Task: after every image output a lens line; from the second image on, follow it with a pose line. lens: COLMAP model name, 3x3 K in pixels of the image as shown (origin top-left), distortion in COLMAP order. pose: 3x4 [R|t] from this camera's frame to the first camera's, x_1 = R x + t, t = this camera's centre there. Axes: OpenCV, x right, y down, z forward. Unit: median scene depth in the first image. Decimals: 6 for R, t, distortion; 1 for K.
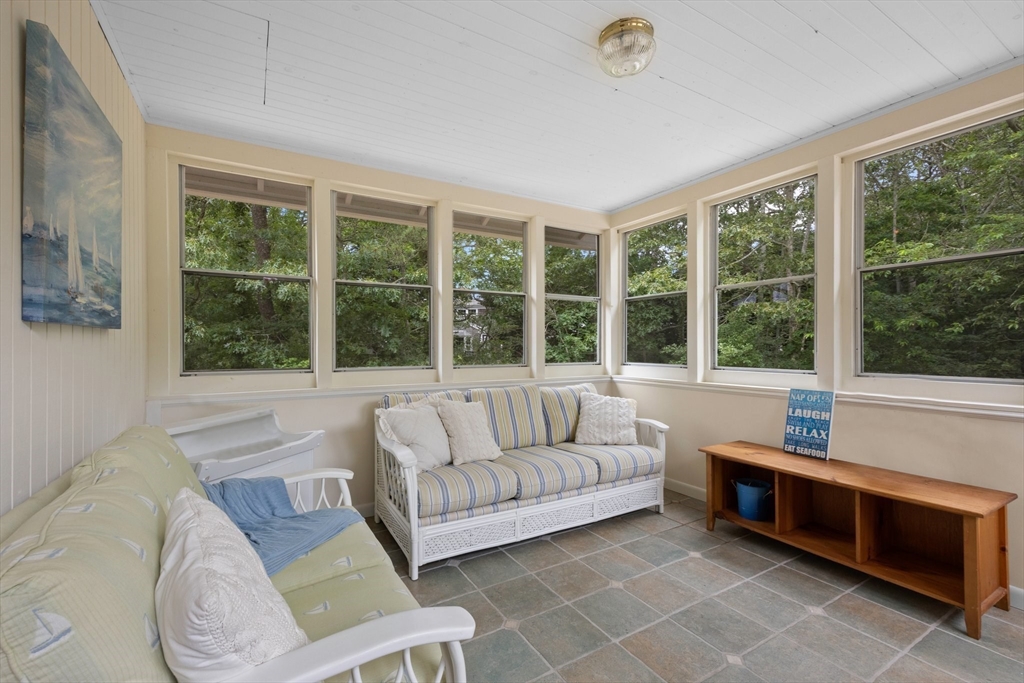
lens RADIAL K [[418.6, 0, 511.4], [0, 418.6, 346.8], [0, 0, 1]] dist [-0.001975, 0.000331]
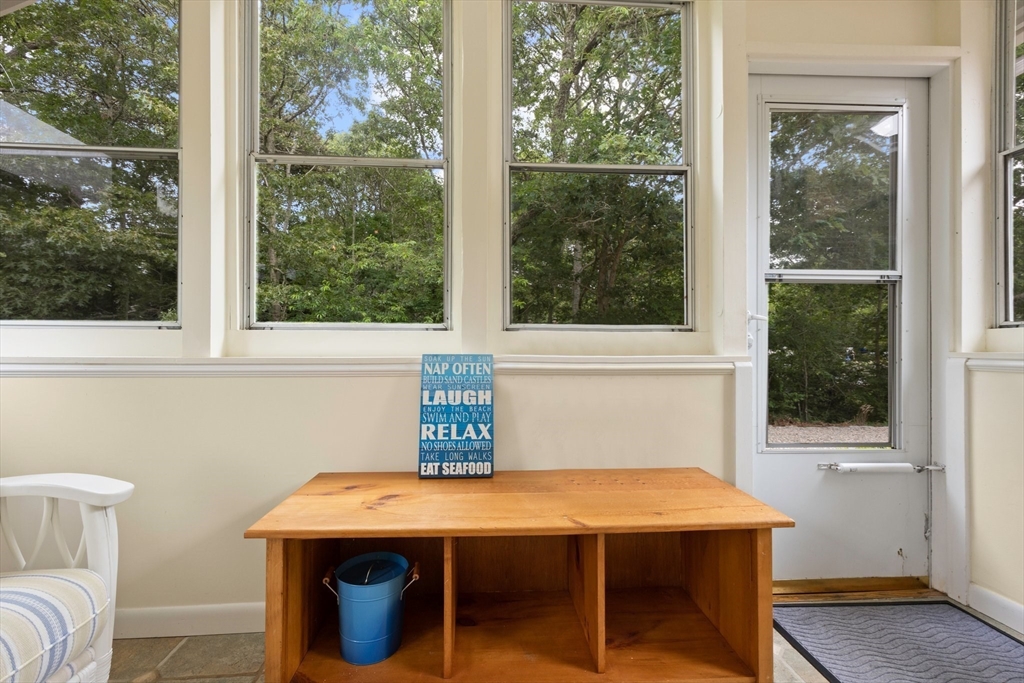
lens RADIAL K [[418.6, 0, 505.4], [0, 418.6, 342.0], [0, 0, 1]] dist [-0.001975, 0.000331]
pose [[0.437425, 0.011568, 0.899180, 0.246069], [-0.010333, 0.999916, -0.007838, 0.091259], [-0.899195, -0.005863, 0.437508, 0.702212]]
